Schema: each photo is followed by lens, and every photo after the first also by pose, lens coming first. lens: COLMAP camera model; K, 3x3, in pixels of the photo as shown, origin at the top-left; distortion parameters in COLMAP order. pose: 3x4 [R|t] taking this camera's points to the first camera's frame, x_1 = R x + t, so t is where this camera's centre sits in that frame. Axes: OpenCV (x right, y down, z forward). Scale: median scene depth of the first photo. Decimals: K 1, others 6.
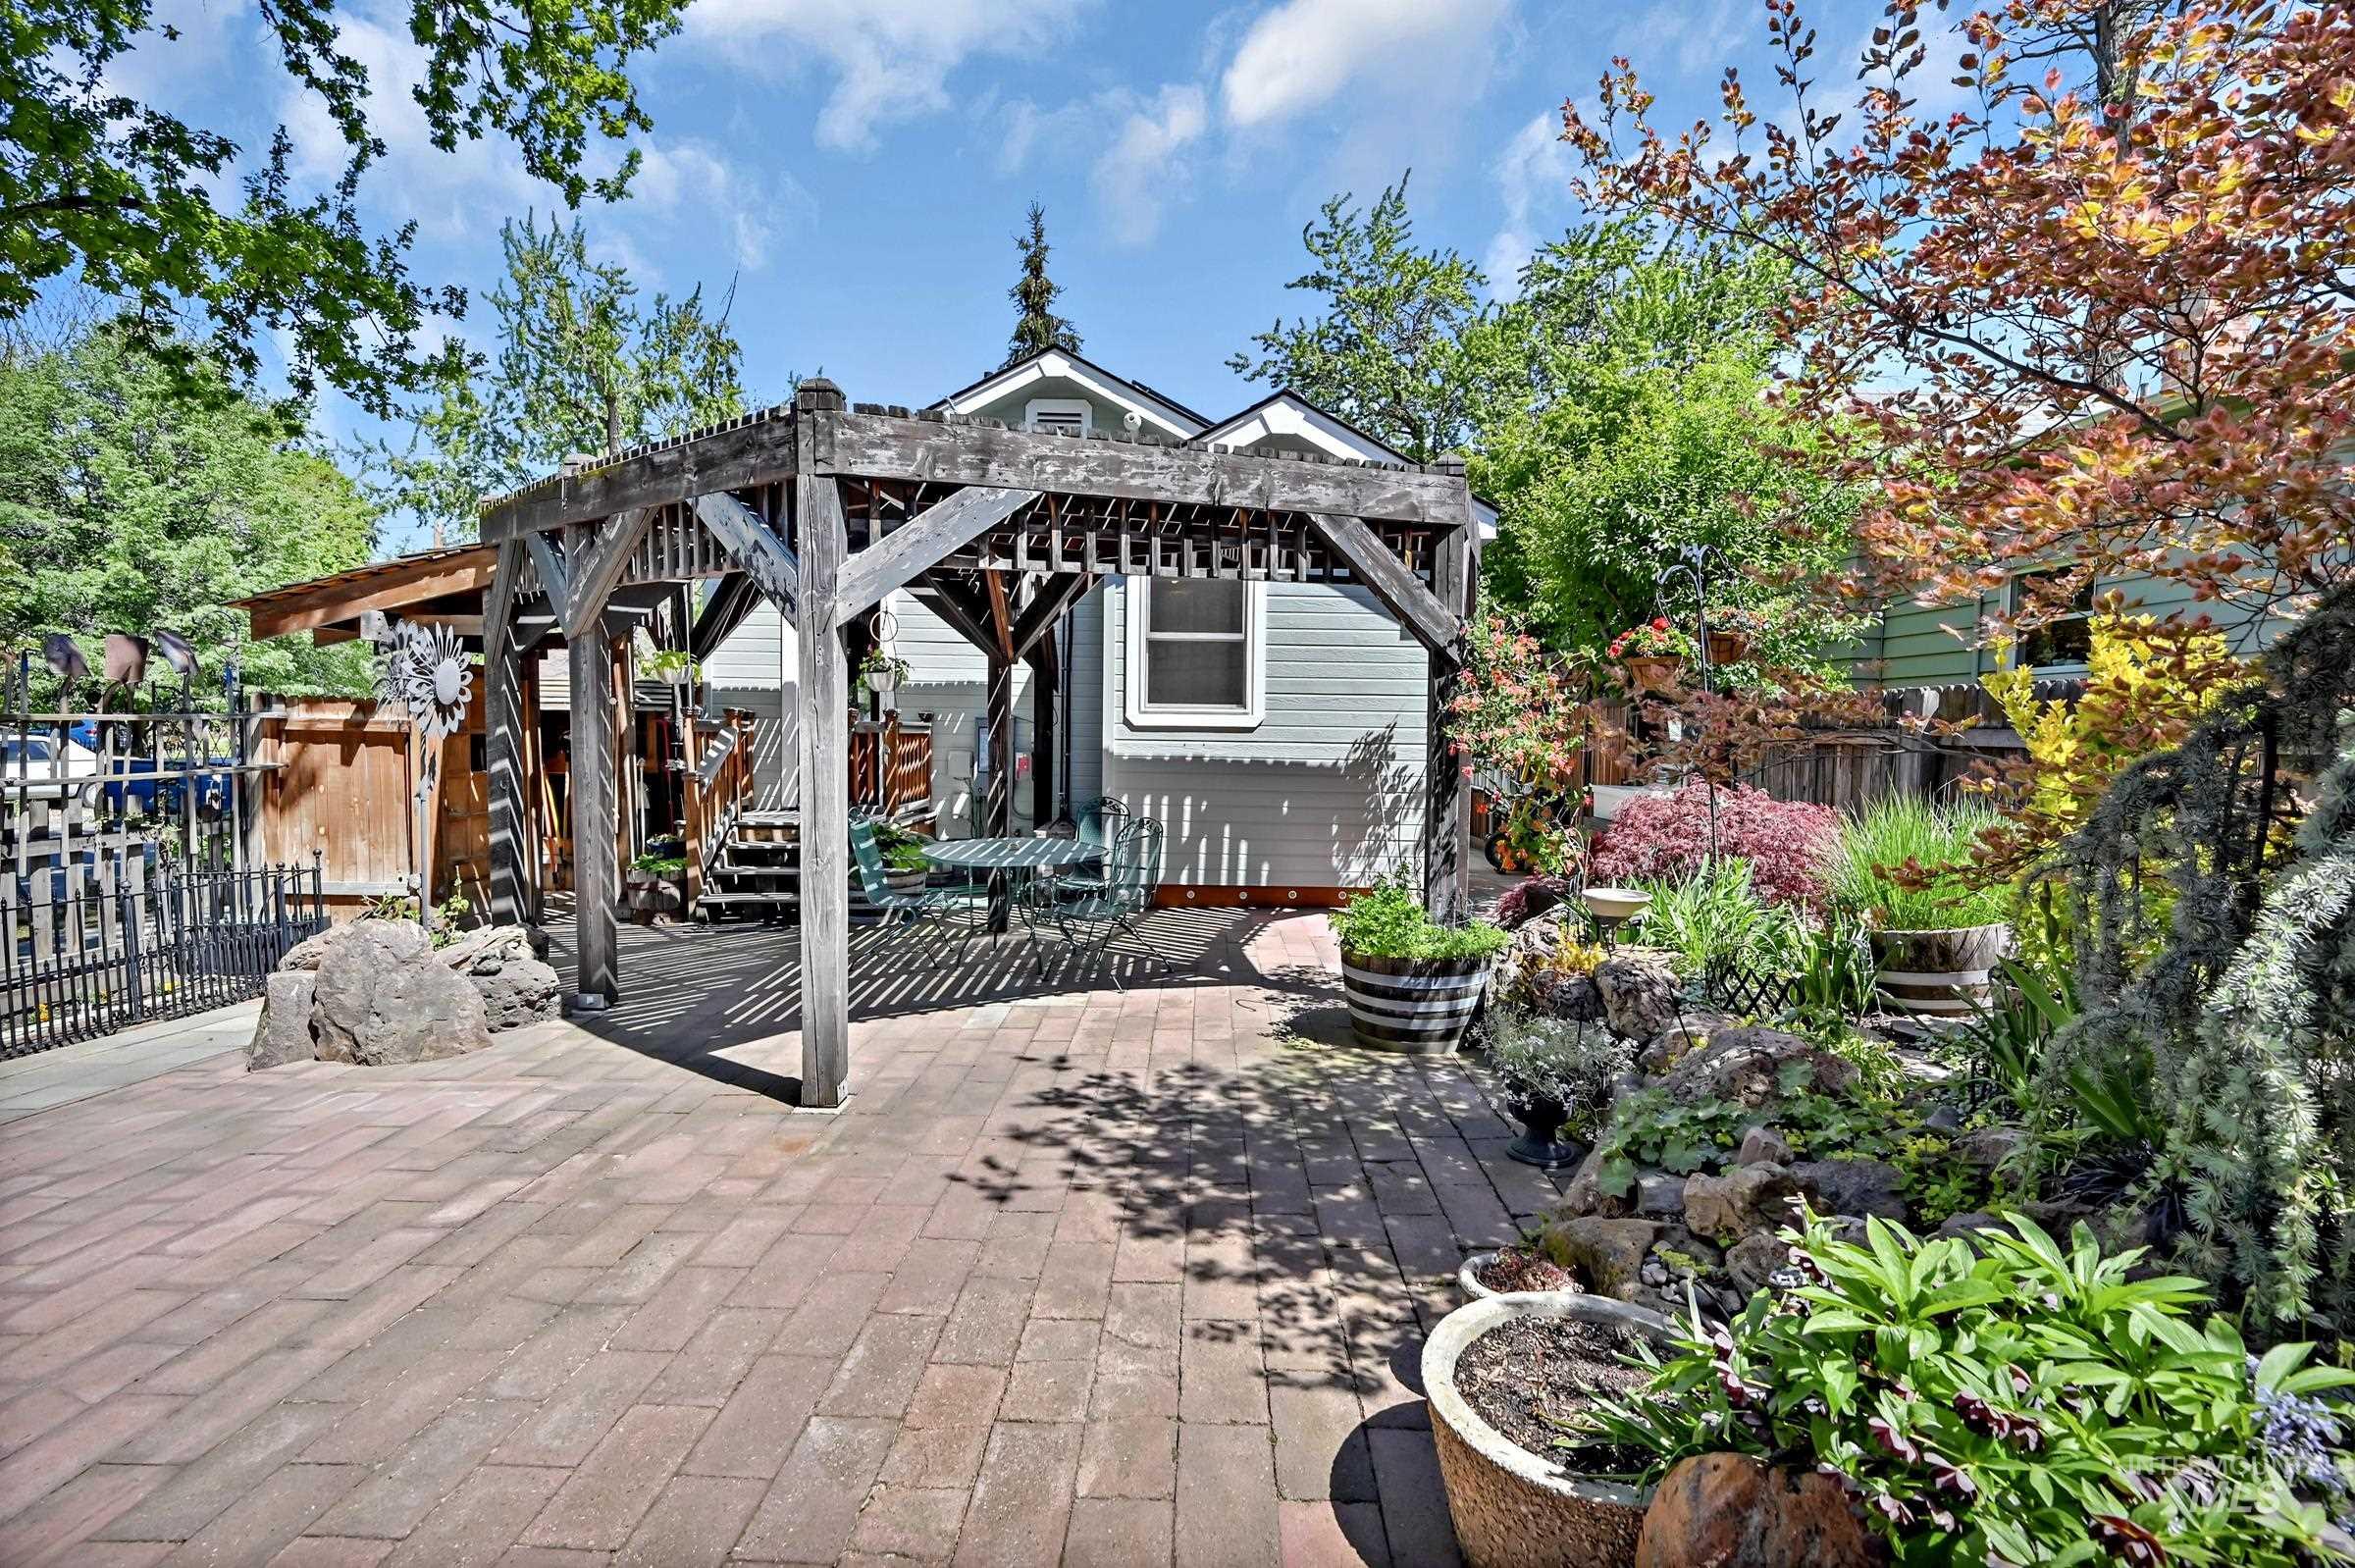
lens RADIAL K [[1069.6, 0, 1186.4], [0, 1069.6, 758.8], [0, 0, 1]] dist [0.004100, -0.001584]
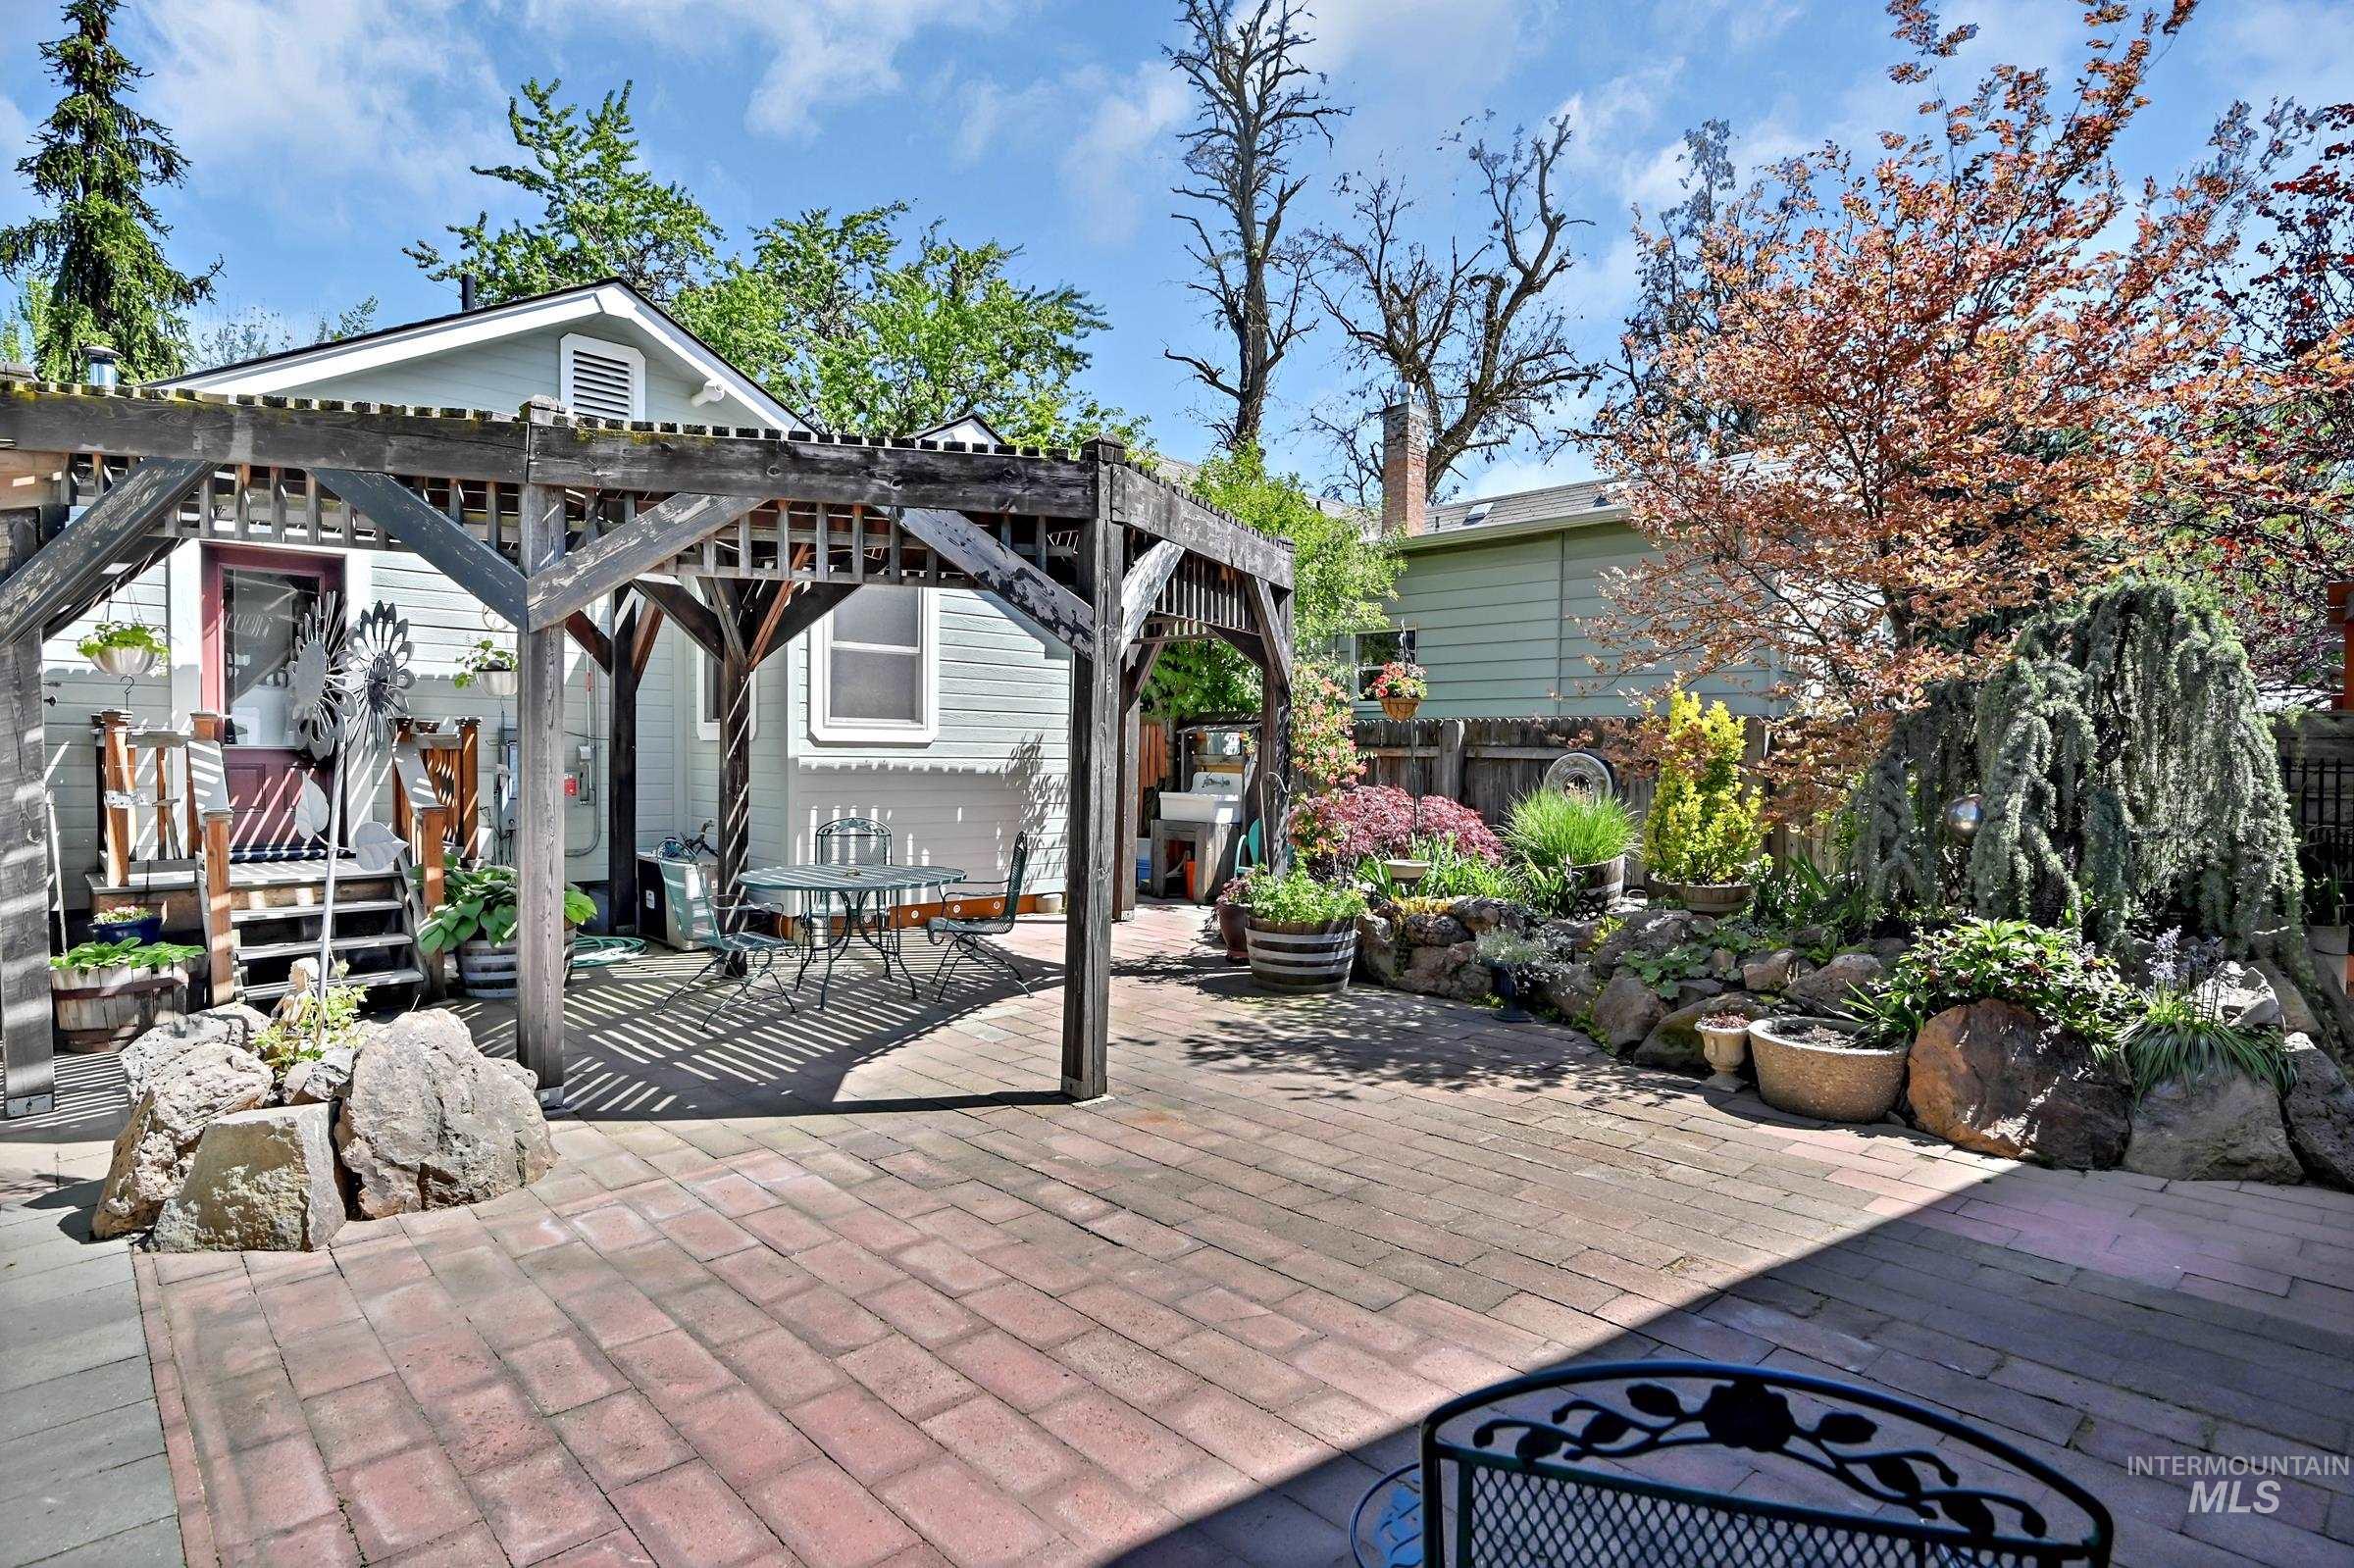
lens RADIAL K [[1238.1, 0, 1184.3], [0, 1238.1, 768.4], [0, 0, 1]] dist [0.002434, 0.000312]
pose [[0.697033, -0.013873, 0.716904, -0.637563], [0.015831, 0.999867, 0.003957, -0.006715], [-0.716864, 0.008591, 0.697160, 0.027777]]
